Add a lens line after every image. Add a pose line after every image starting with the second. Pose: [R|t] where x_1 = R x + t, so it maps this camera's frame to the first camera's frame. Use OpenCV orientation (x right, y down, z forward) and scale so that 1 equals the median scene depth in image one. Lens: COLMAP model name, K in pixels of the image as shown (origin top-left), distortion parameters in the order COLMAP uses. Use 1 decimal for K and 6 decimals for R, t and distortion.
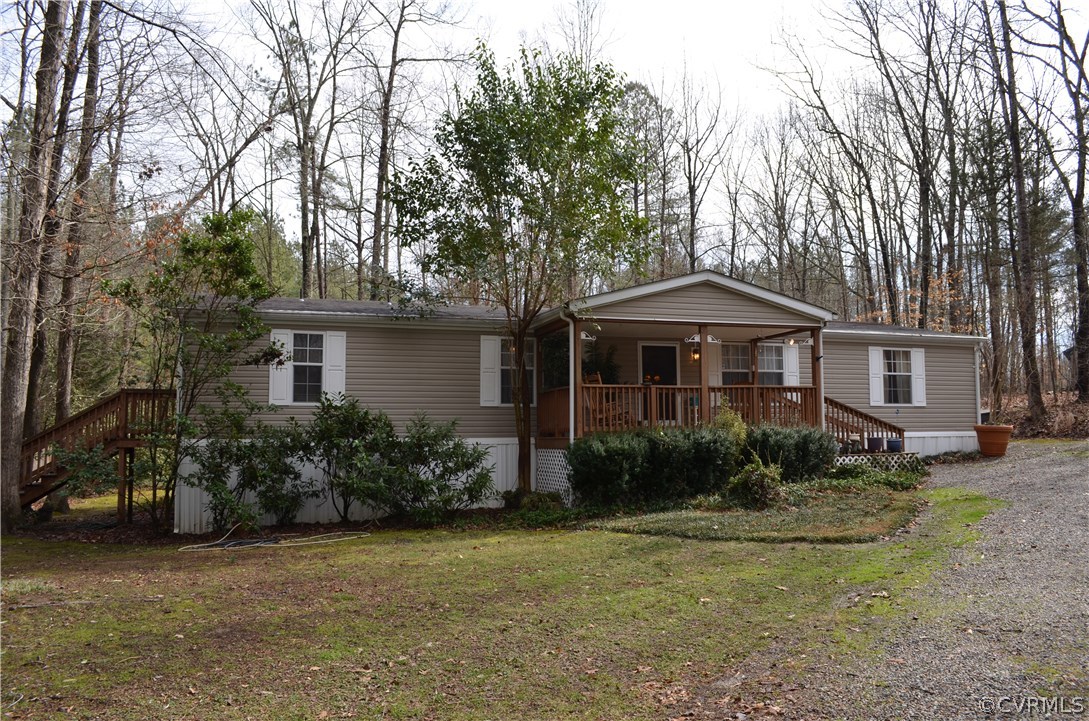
lens RADIAL K [[848.7, 0, 546.1], [0, 848.7, 358.2], [0, 0, 1]] dist [-0.089696, 0.021183]
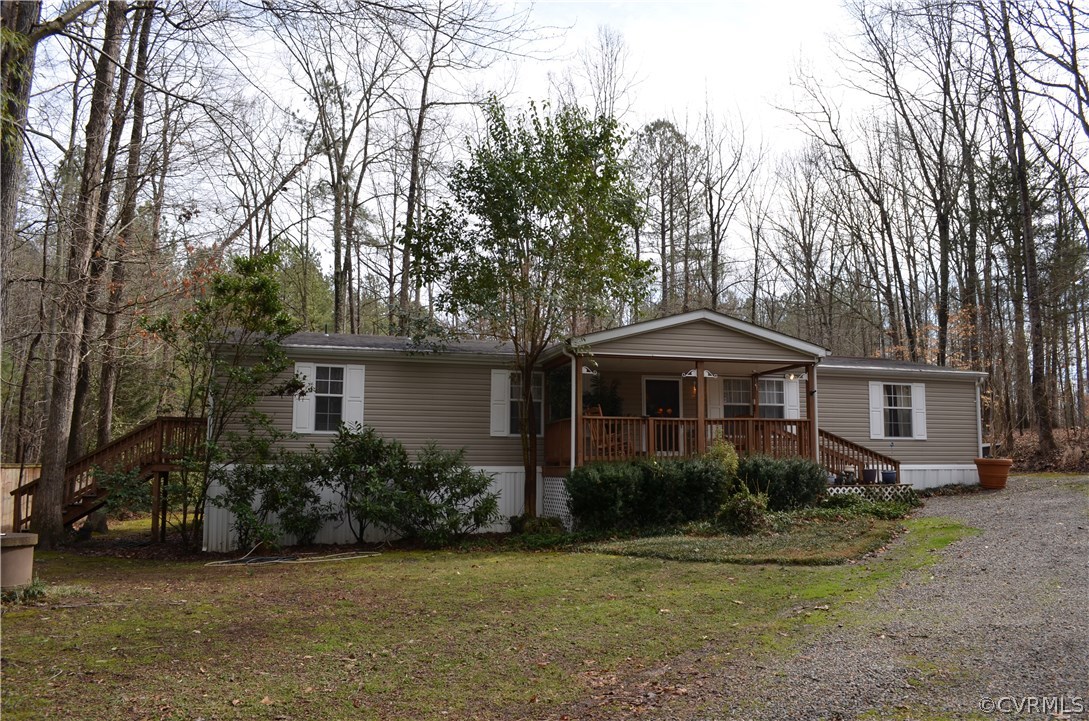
lens RADIAL K [[848.7, 0, 544.3], [0, 848.7, 358.3], [0, 0, 1]] dist [-0.089696, 0.021183]
pose [[0.999015, 0.004411, -0.044149, 0.036504], [-0.006093, 0.999258, -0.038035, -0.000765], [0.043948, 0.038266, 0.998301, -0.058941]]
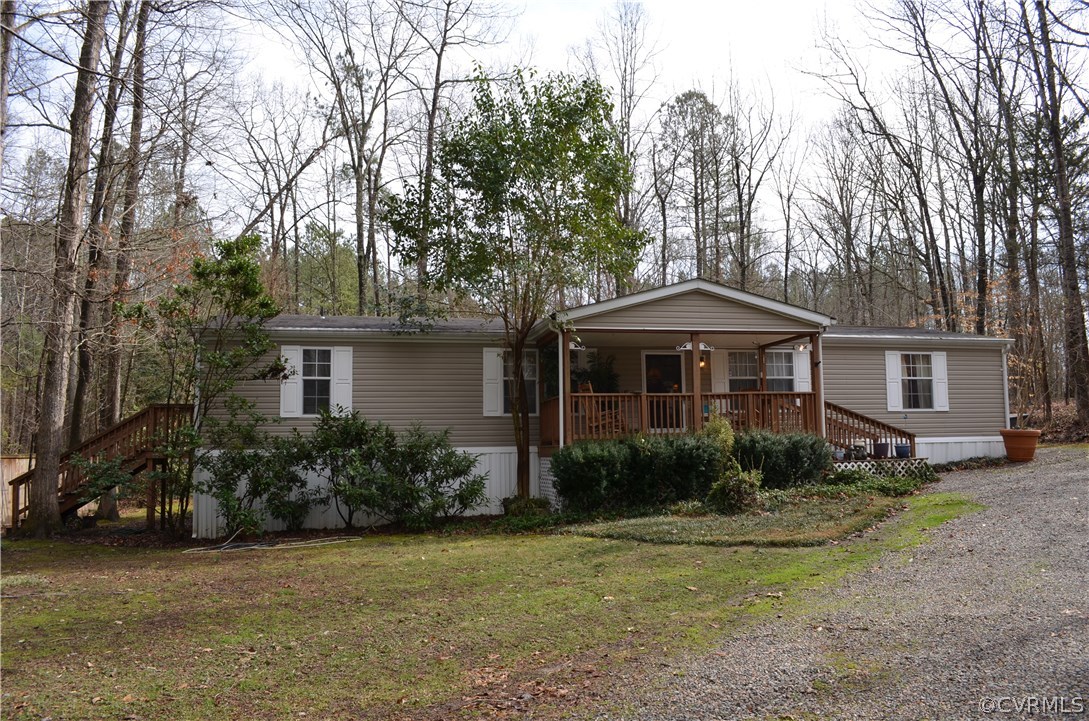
lens RADIAL K [[848.7, 0, 544.9], [0, 848.7, 358.6], [0, 0, 1]] dist [-0.089696, 0.021183]
pose [[0.994664, -0.019084, -0.101391, 0.103613], [0.017645, 0.999731, -0.015073, 0.003357], [0.101652, 0.013204, 0.994732, -0.020303]]
